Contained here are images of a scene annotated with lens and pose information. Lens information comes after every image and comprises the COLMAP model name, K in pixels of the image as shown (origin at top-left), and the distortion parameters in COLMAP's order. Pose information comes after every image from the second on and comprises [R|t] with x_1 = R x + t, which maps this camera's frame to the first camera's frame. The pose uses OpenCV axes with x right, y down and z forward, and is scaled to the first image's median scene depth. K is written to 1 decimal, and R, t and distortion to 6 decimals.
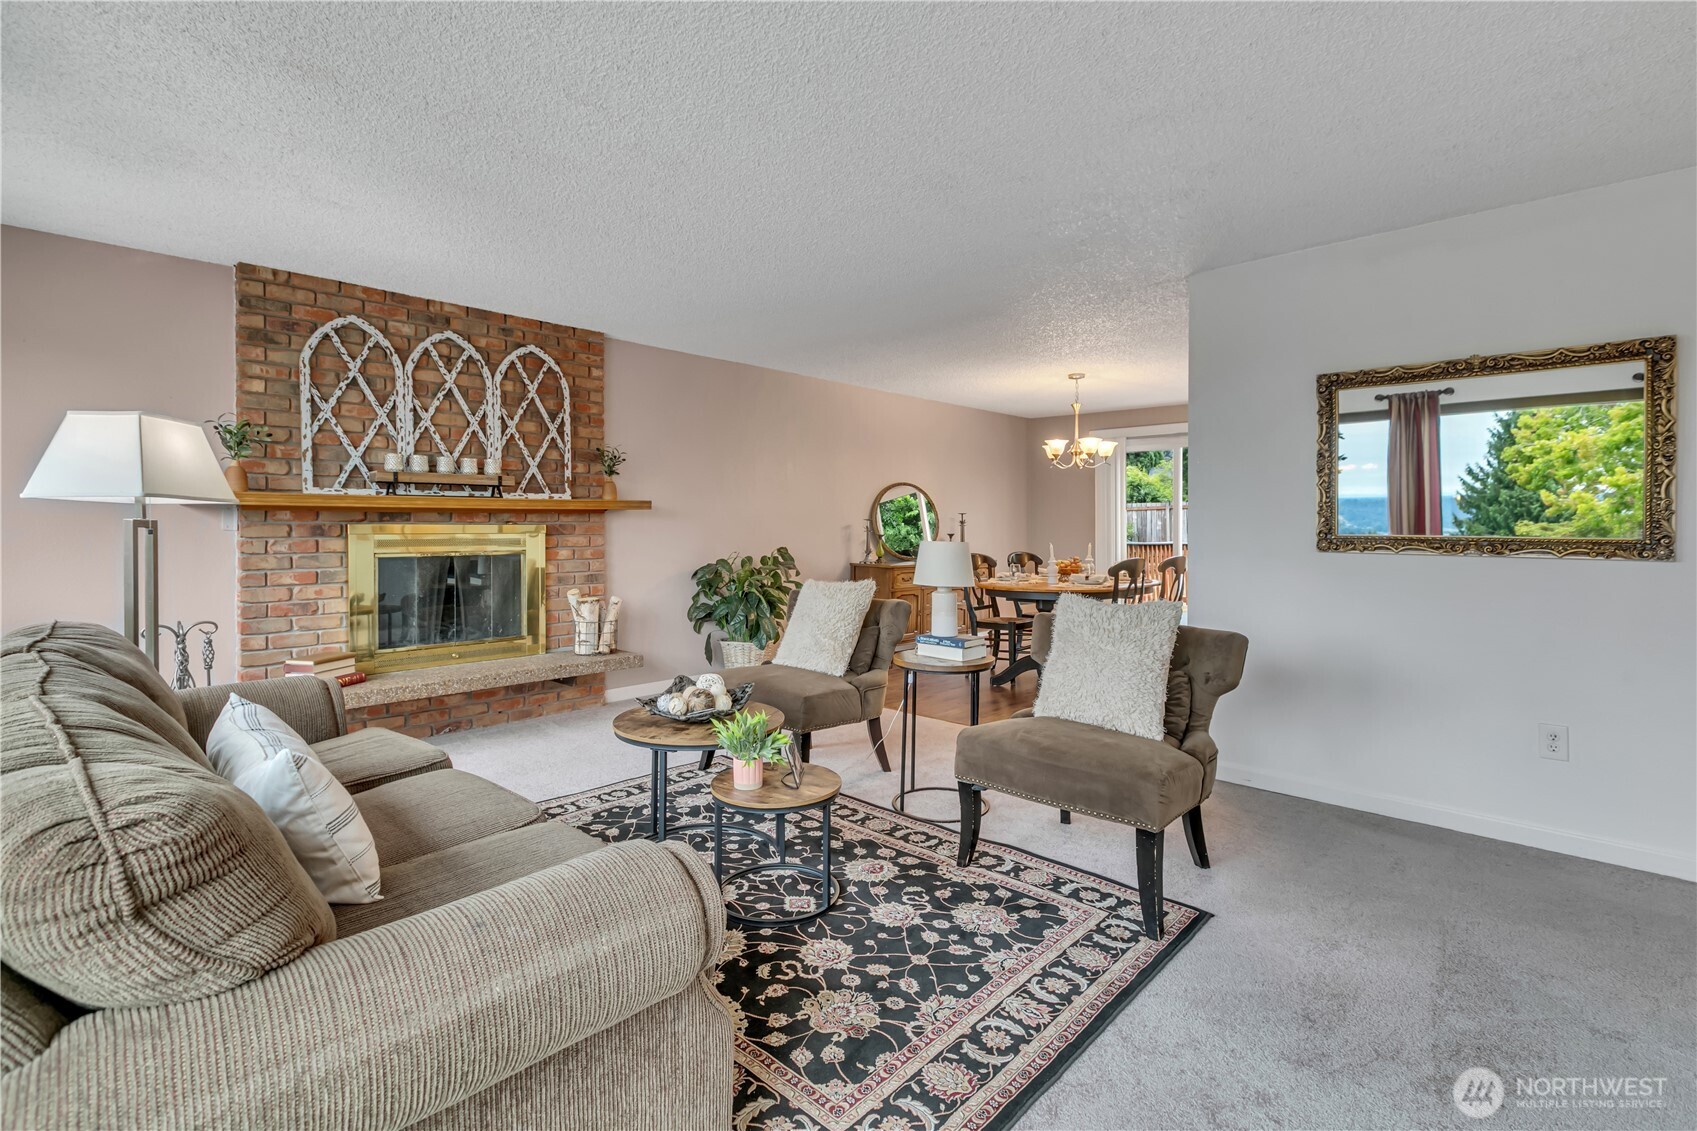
lens RADIAL K [[781.0, 0, 858.6], [0, 781.0, 532.1], [0, 0, 1]] dist [0.001162, 0.000672]
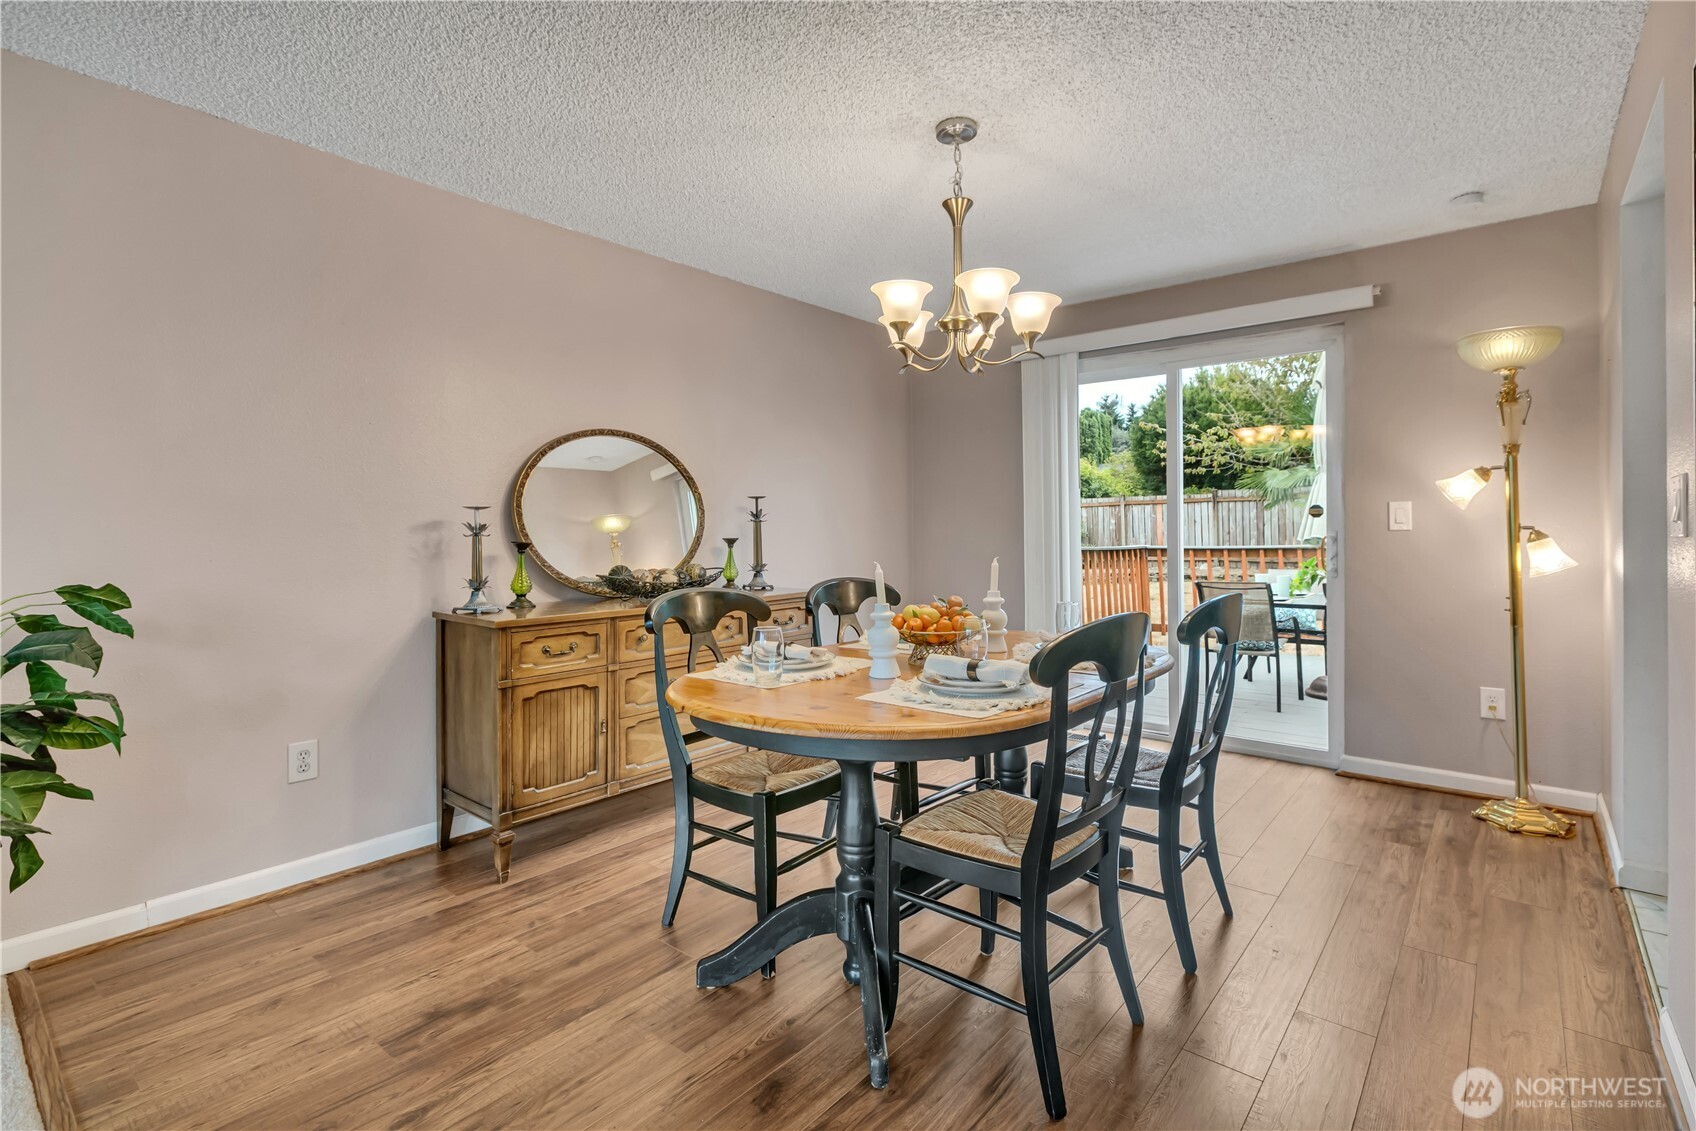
lens RADIAL K [[787.7, 0, 852.2], [0, 787.7, 517.1], [0, 0, 1]] dist [-0.000875, 0.000020]
pose [[0.998607, -0.001507, 0.052750, 0.398072], [0.002319, 0.999880, -0.015340, -0.008217], [-0.052720, 0.015441, 0.998490, 1.188198]]
